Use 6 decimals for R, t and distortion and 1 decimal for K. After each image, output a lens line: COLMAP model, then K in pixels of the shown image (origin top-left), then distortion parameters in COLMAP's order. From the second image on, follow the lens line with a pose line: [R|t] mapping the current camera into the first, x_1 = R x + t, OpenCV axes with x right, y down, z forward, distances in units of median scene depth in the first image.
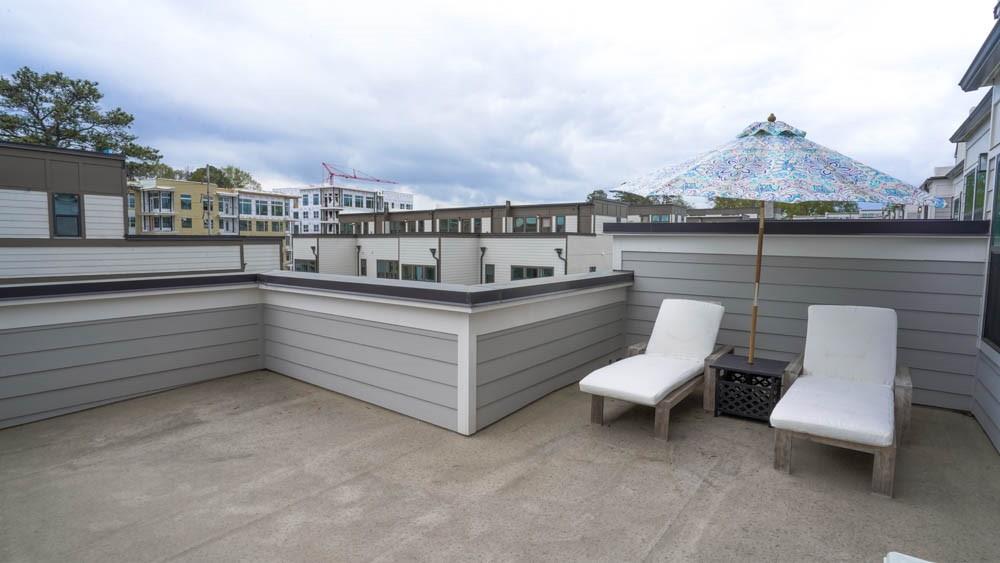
lens RADIAL K [[492.0, 0, 503.9], [0, 492.0, 279.2], [0, 0, 1]] dist [-0.087610, 0.038199]
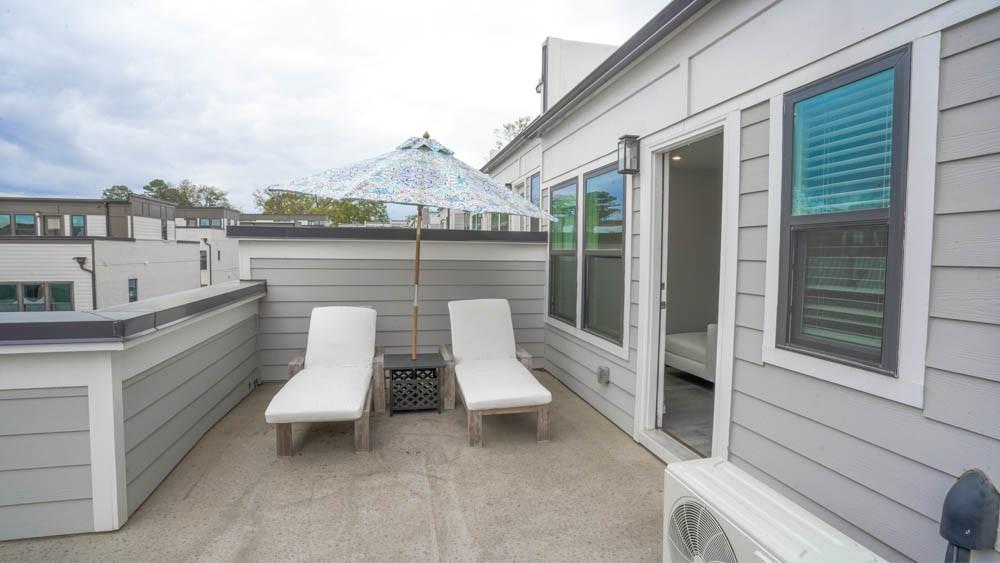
lens RADIAL K [[492.0, 0, 503.9], [0, 492.0, 279.2], [0, 0, 1]] dist [-0.087610, 0.038199]
pose [[0.642666, -0.045493, 0.764794, -0.197786], [0.054885, 0.998405, 0.013269, -0.008980], [-0.764178, 0.033448, 0.644138, 0.139462]]
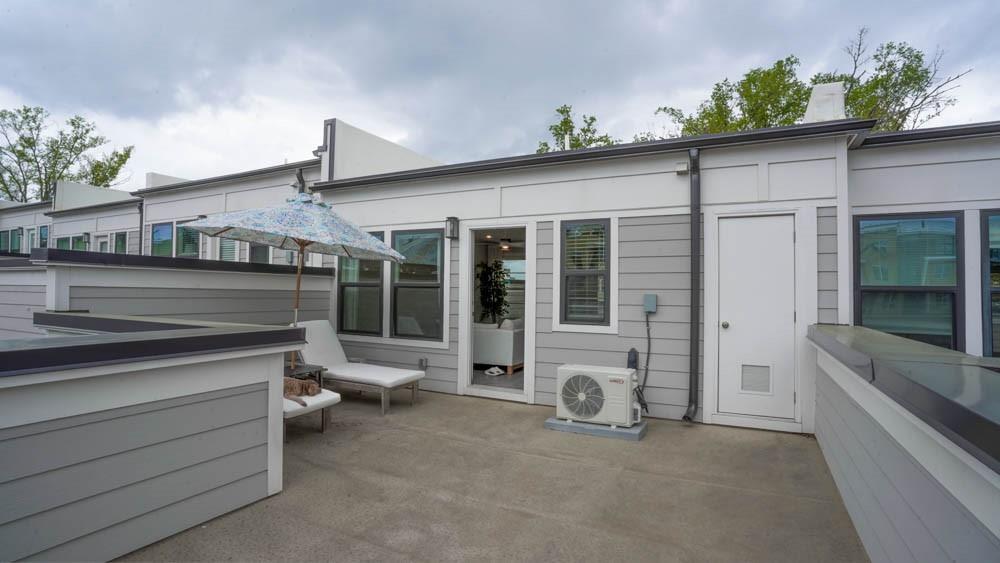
lens RADIAL K [[492.0, 0, 503.9], [0, 492.0, 279.2], [0, 0, 1]] dist [-0.087610, 0.038199]
pose [[-0.182059, 0.014930, 0.983174, -0.943907], [0.060028, 0.998189, -0.004043, -0.035352], [-0.981454, 0.058282, -0.182625, 0.687263]]
